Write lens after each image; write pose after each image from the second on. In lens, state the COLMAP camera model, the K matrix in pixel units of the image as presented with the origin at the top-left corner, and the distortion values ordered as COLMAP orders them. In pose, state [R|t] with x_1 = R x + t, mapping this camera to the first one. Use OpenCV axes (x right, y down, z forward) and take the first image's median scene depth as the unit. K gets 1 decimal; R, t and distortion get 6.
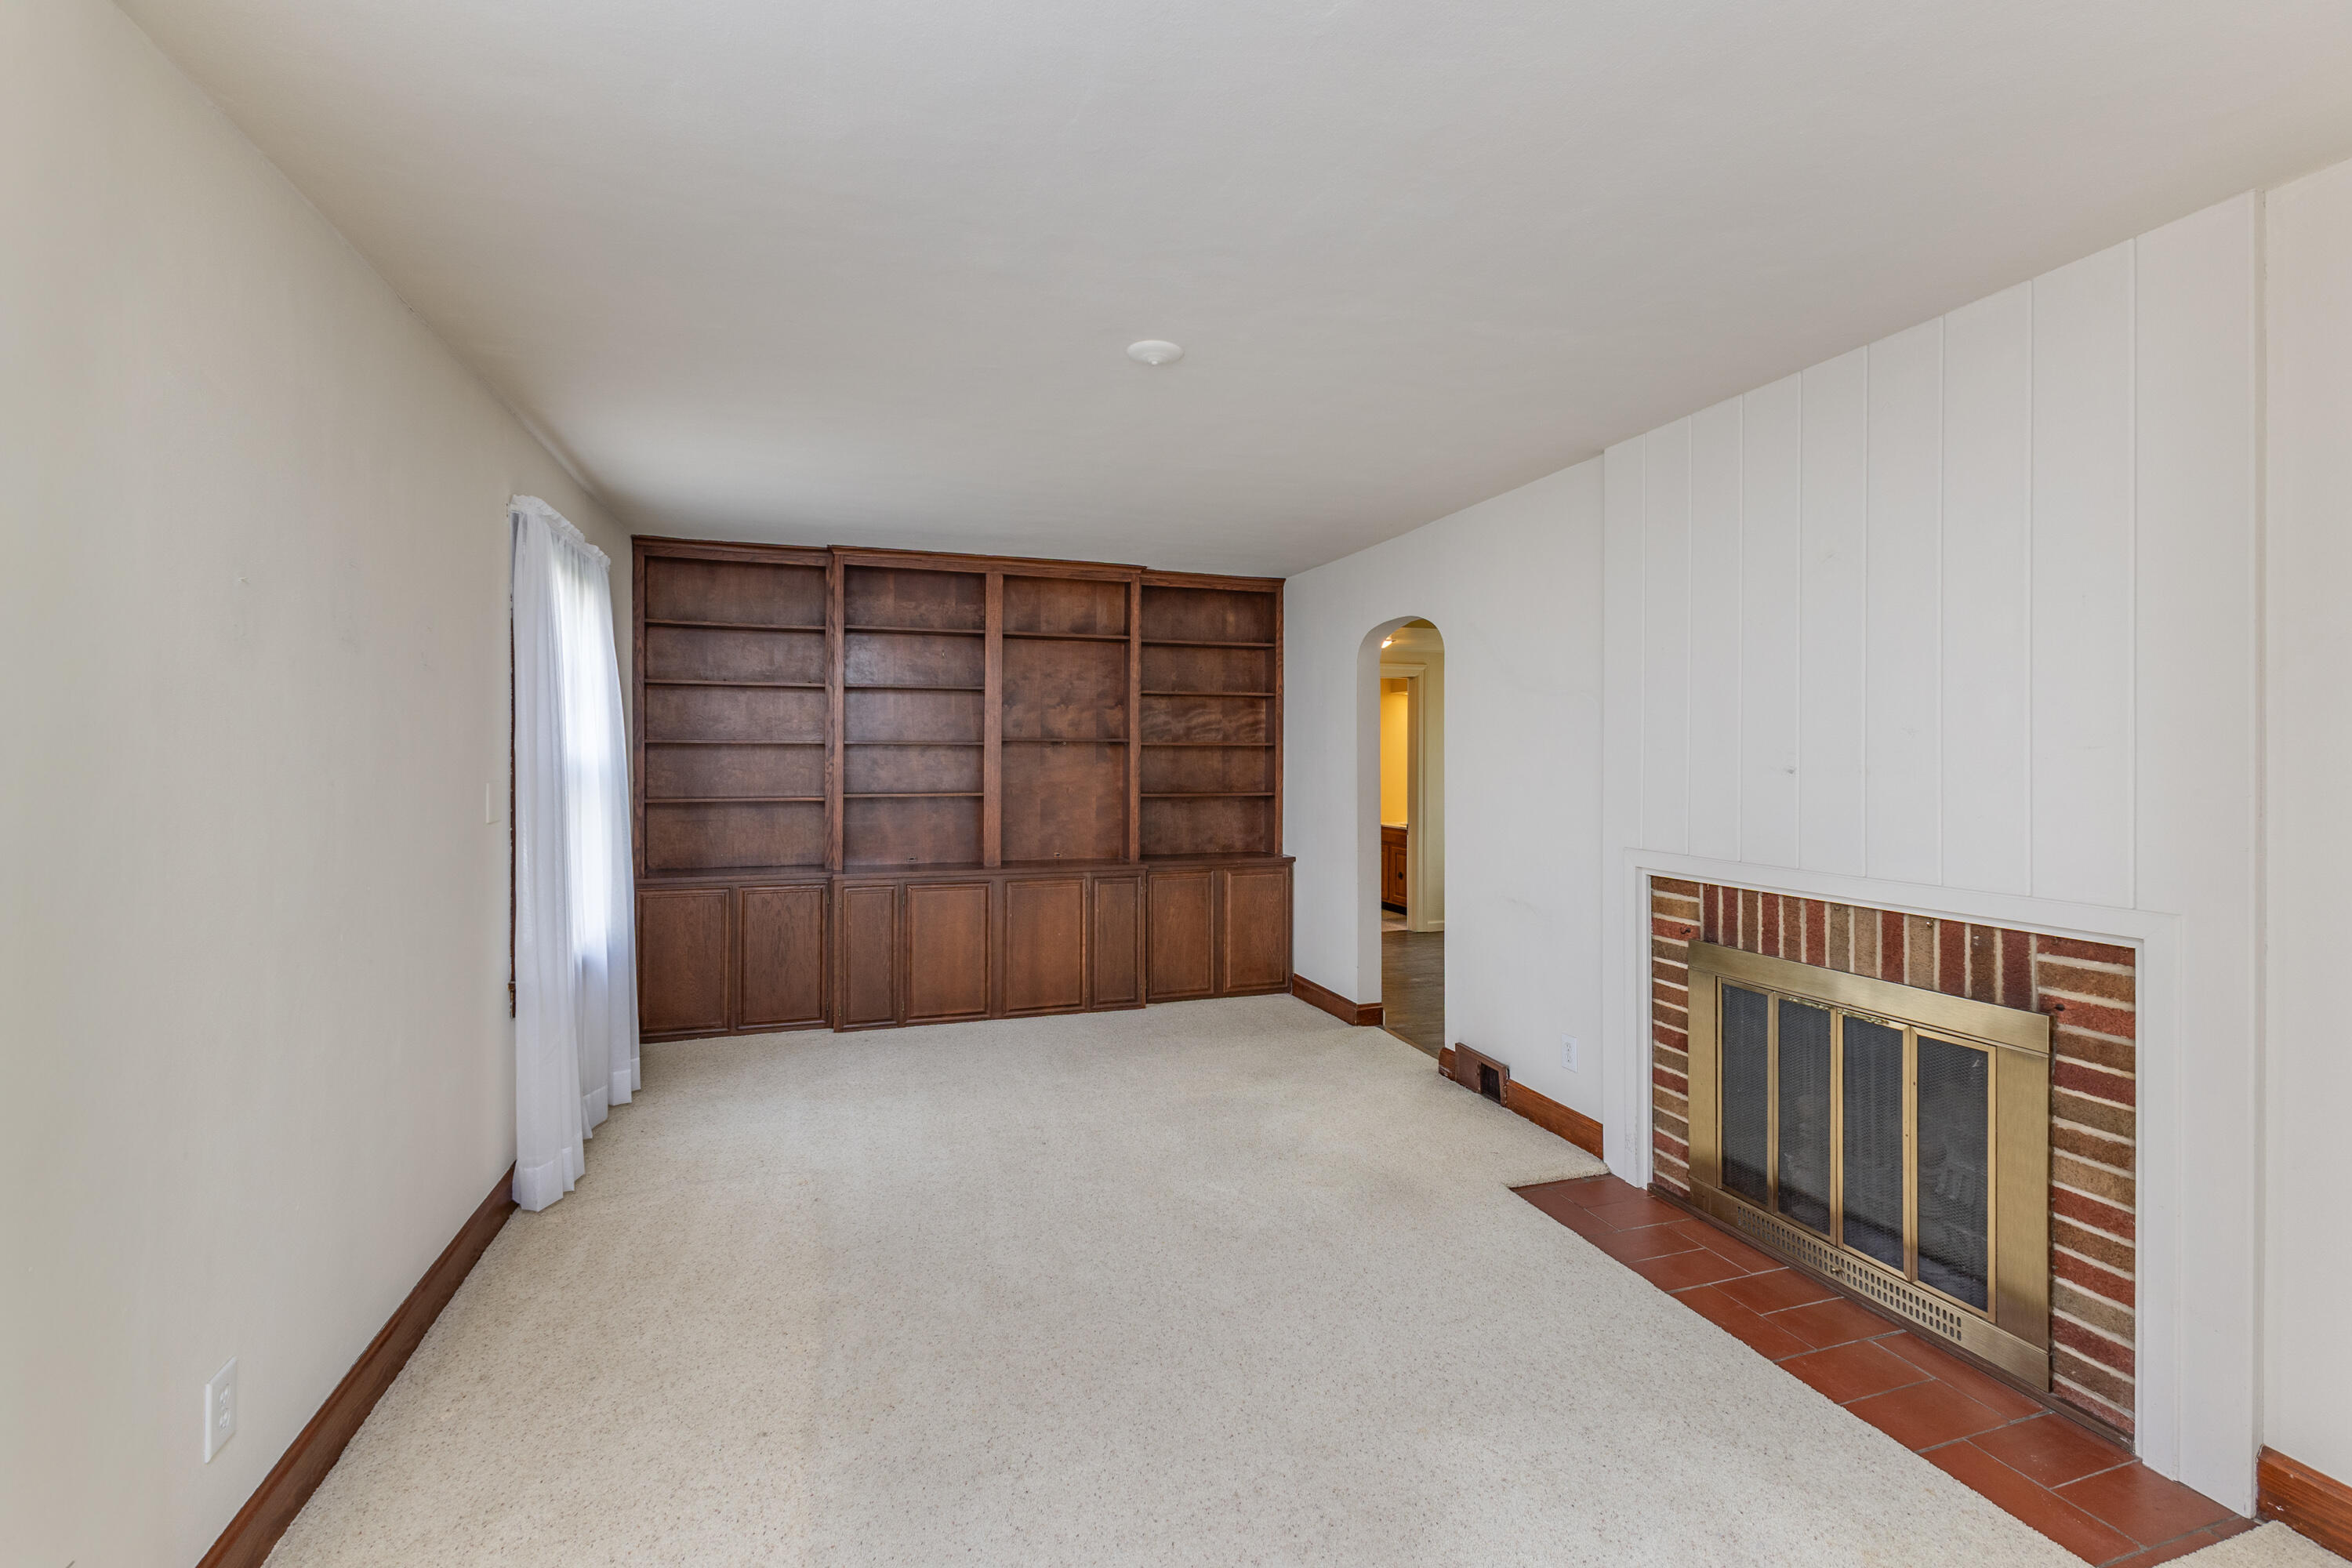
lens RADIAL K [[1018.4, 0, 1180.1], [0, 1018.4, 765.6], [0, 0, 1]] dist [-0.003156, 0.000132]
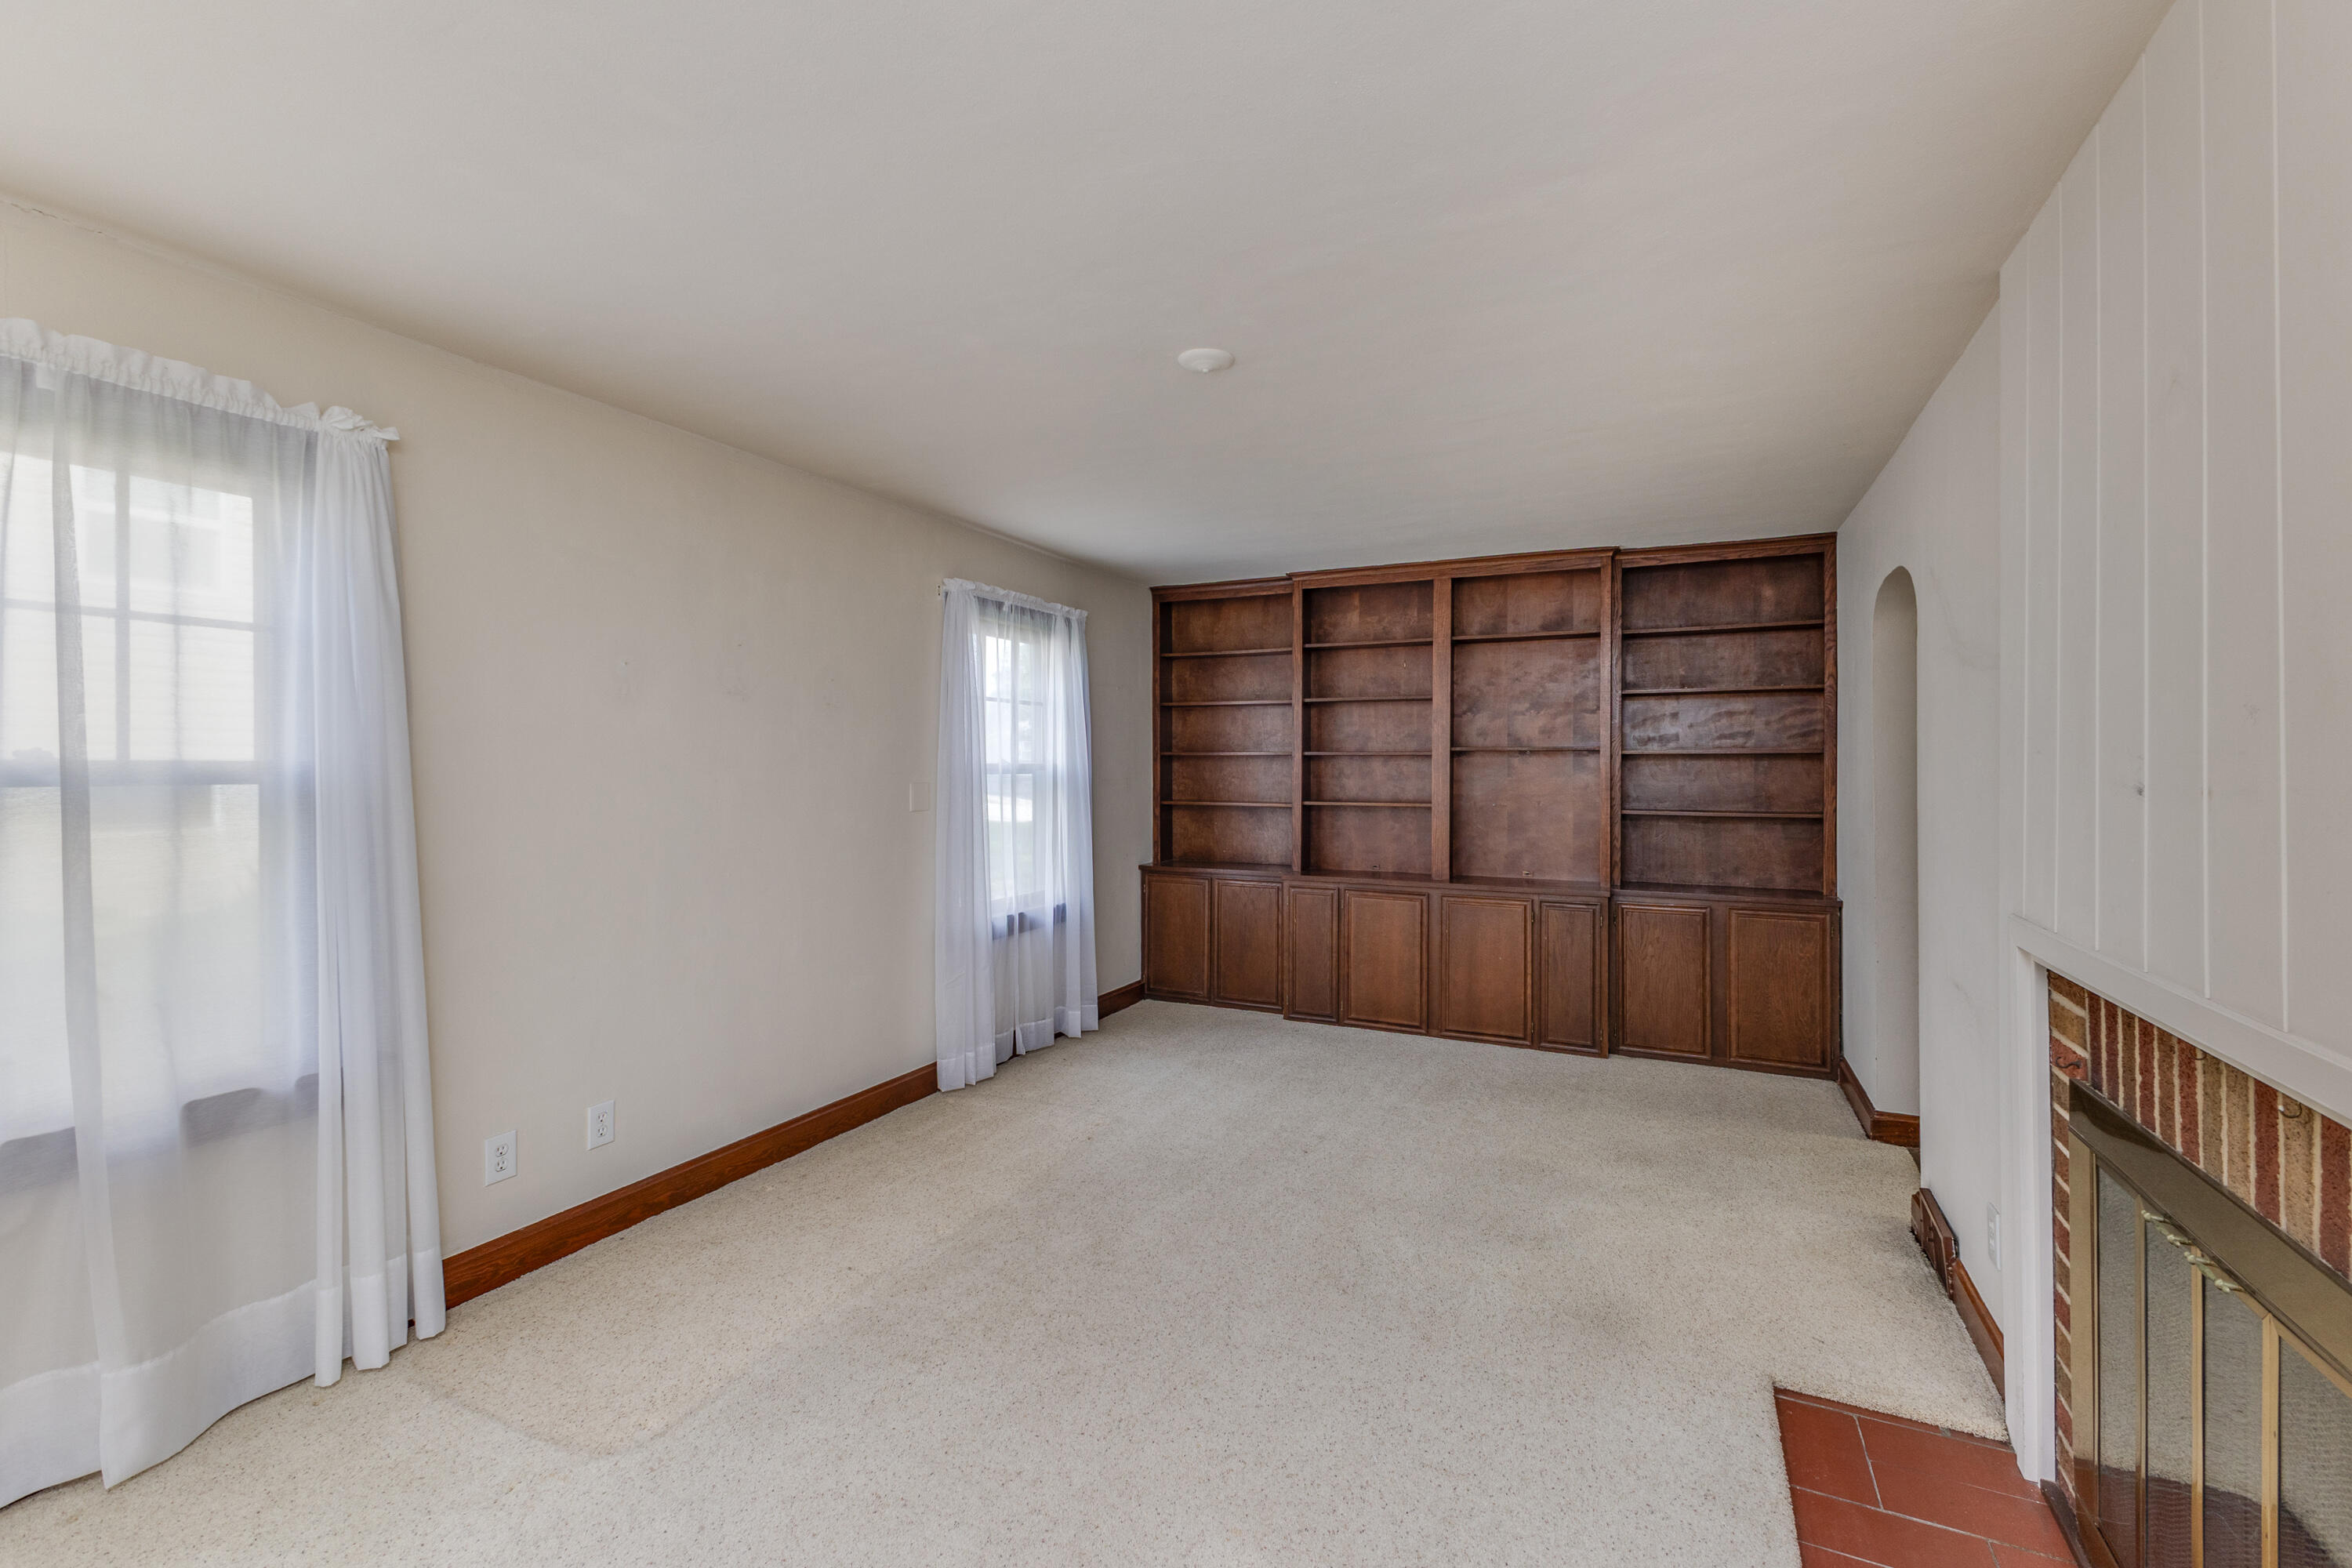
lens RADIAL K [[1018.4, 0, 1185.3], [0, 1018.4, 772.2], [0, 0, 1]] dist [-0.003156, 0.000132]
pose [[0.707718, 0.004849, -0.706478, 0.440061], [-0.008838, 0.999959, -0.001990, 0.000749], [0.706440, 0.007653, 0.707732, 0.184806]]
